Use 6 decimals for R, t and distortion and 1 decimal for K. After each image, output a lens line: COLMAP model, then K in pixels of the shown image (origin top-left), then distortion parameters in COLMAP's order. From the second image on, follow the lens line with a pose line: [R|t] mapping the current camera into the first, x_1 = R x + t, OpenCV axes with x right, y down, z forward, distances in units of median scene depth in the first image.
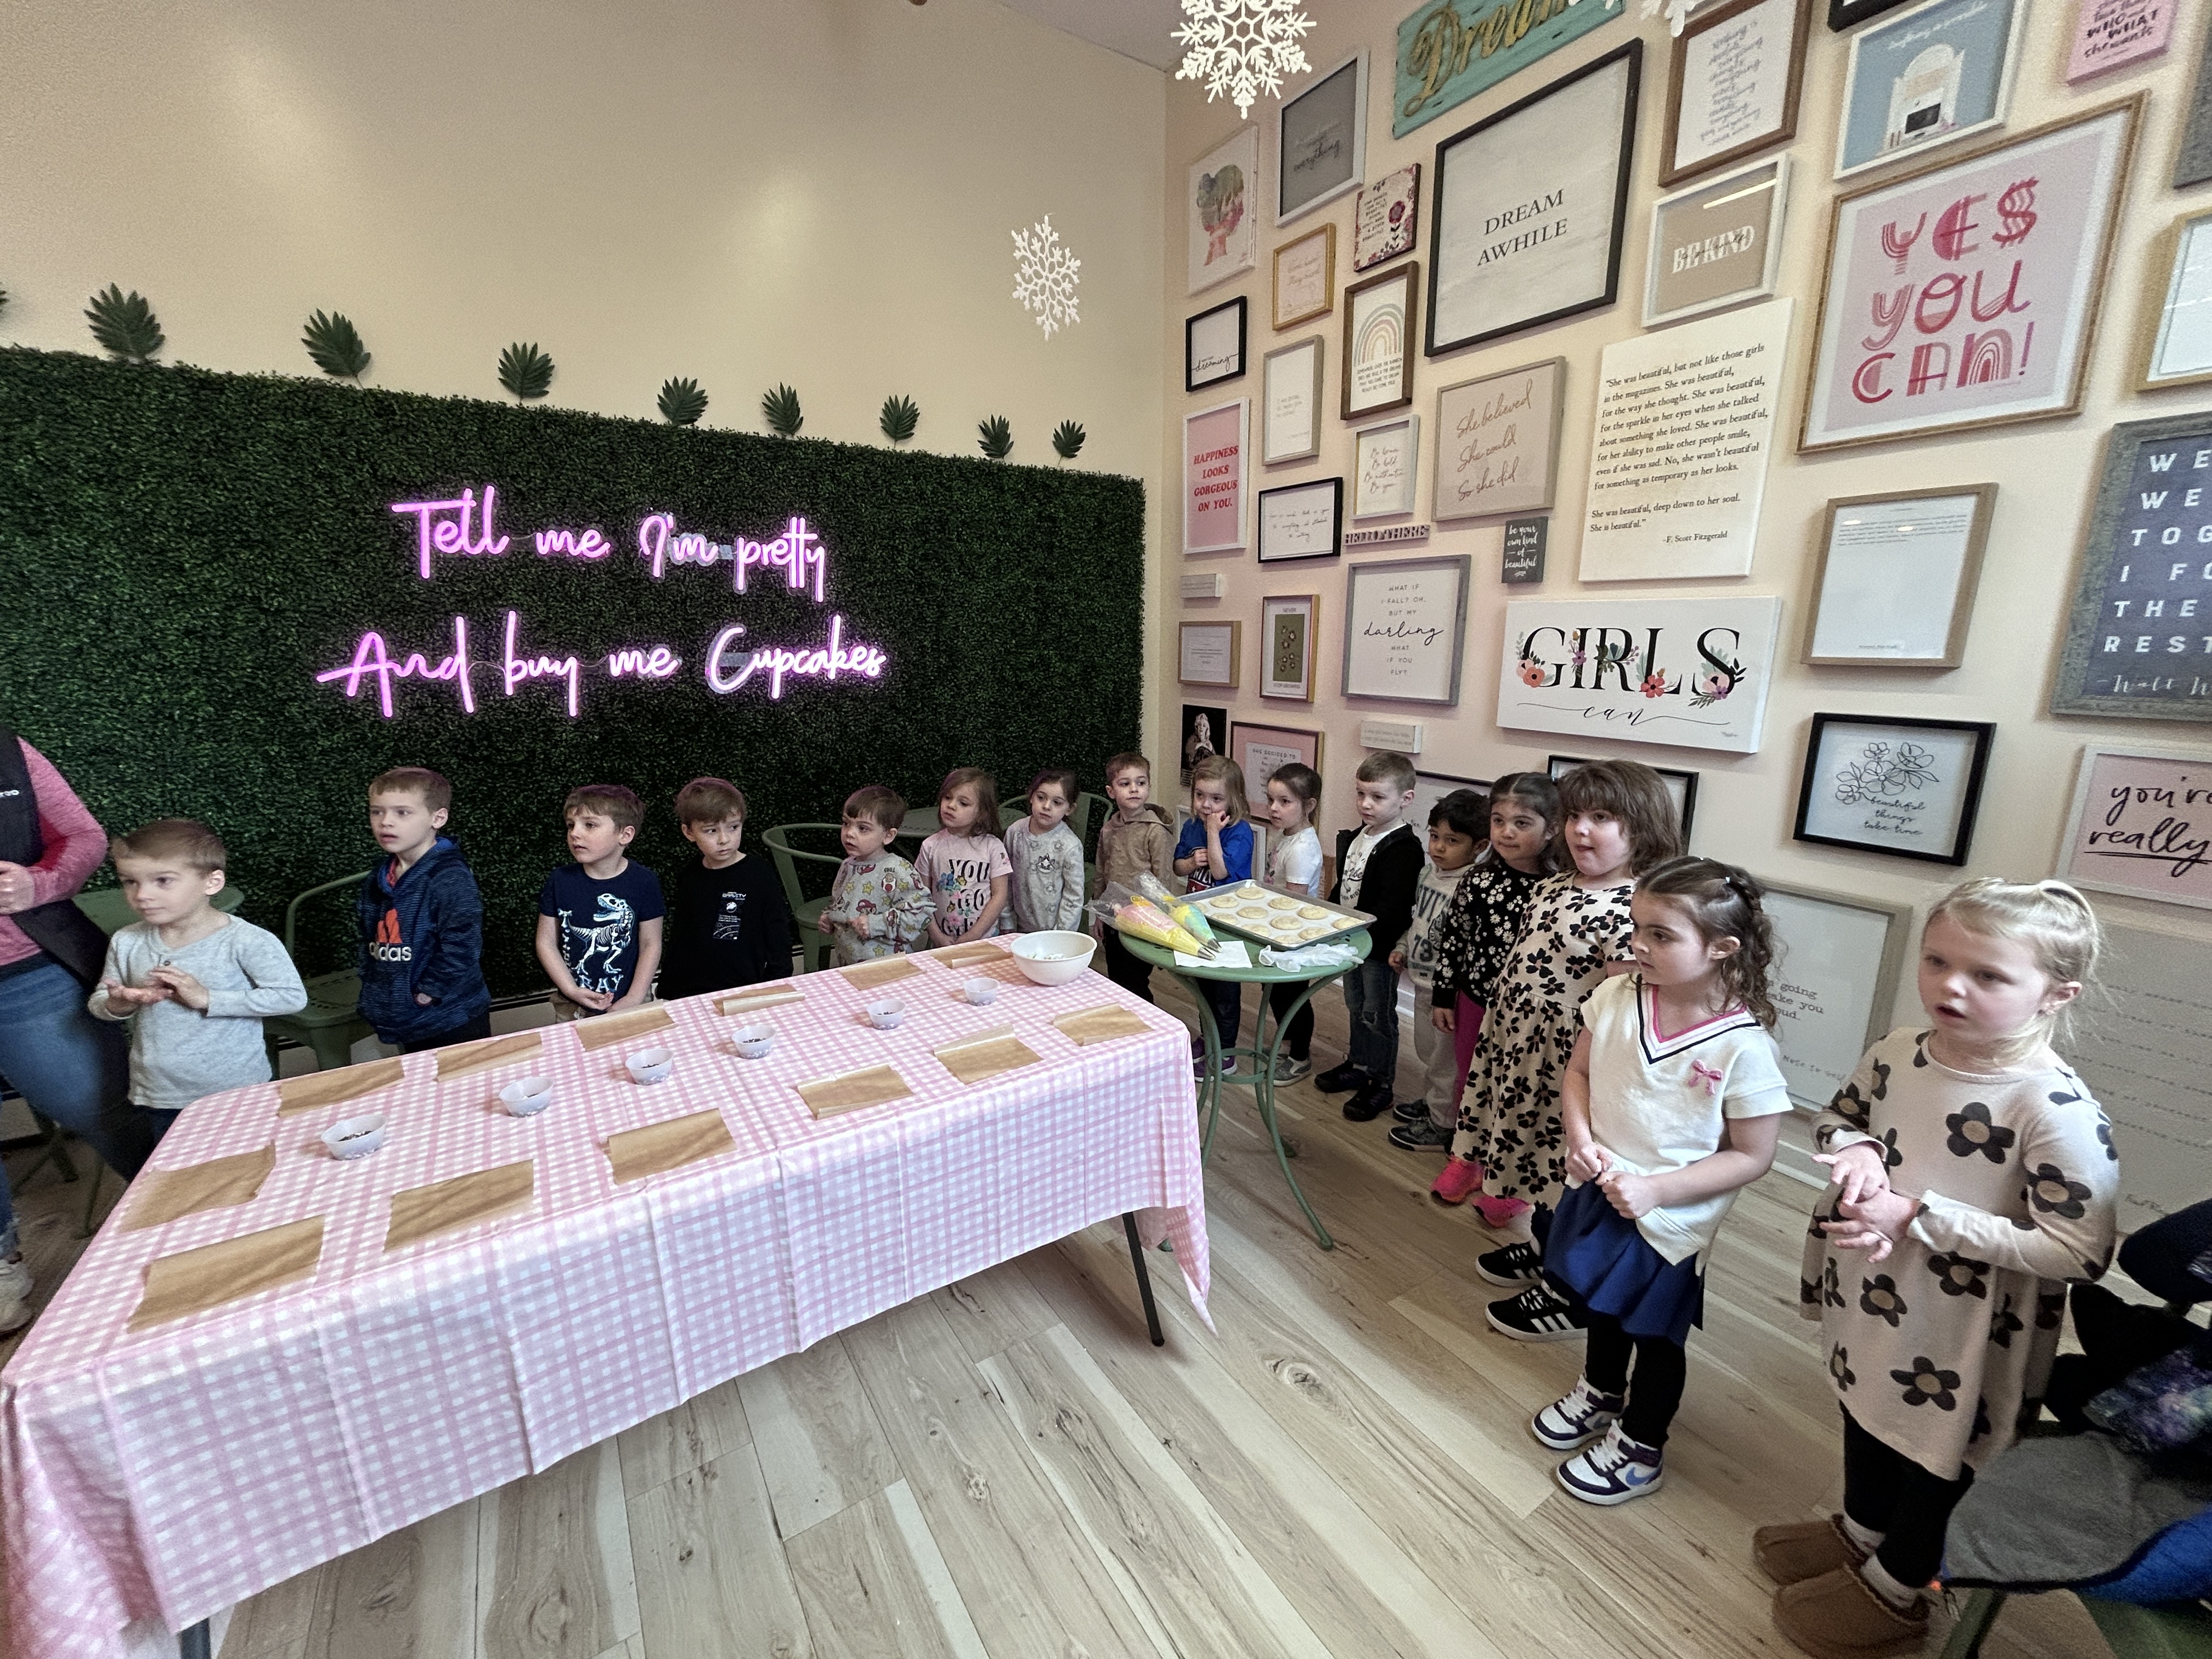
lens RADIAL K [[890.9, 0, 1110.2], [0, 890.9, 834.1], [0, 0, 1]] dist [-0.003554, 0.000884]
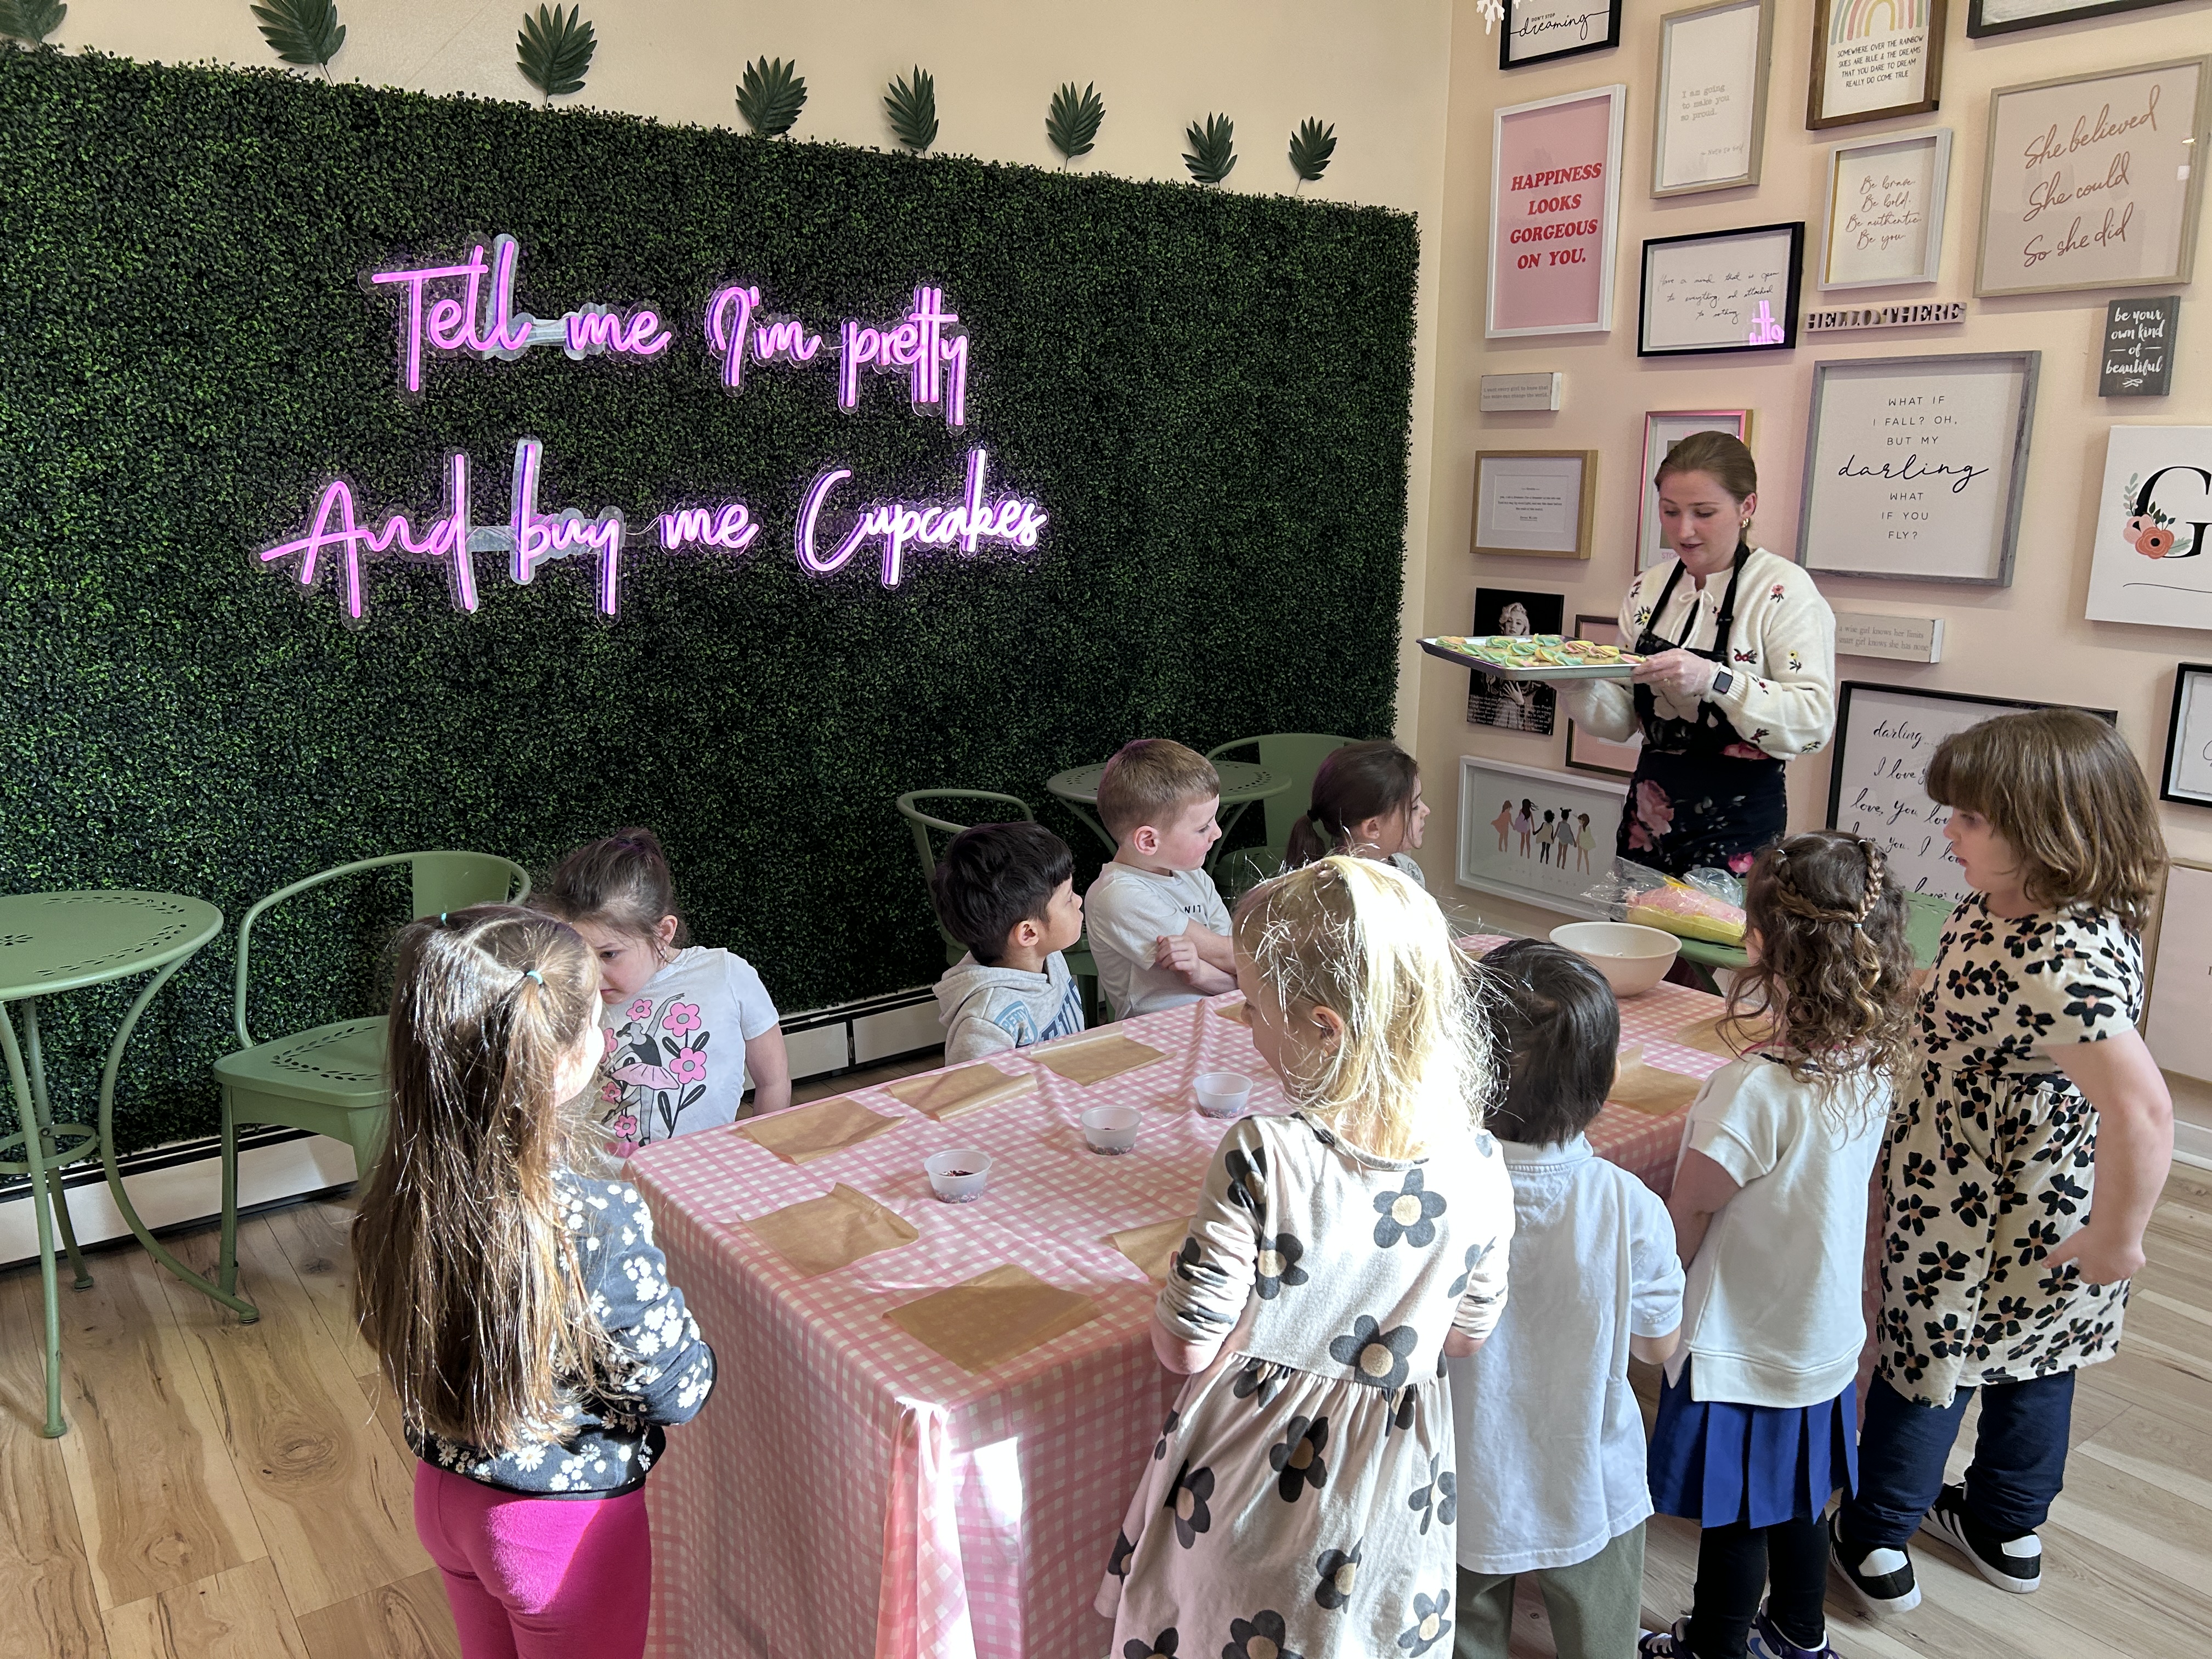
lens RADIAL K [[1669.9, 0, 1101.1], [0, 1669.9, 852.4], [0, 0, 1]] dist [0.055496, -0.063863]
pose [[0.998493, -0.015196, 0.052727, -0.320233], [0.014476, 0.999797, 0.014012, 0.019199], [-0.052930, -0.013227, 0.998511, -0.172868]]
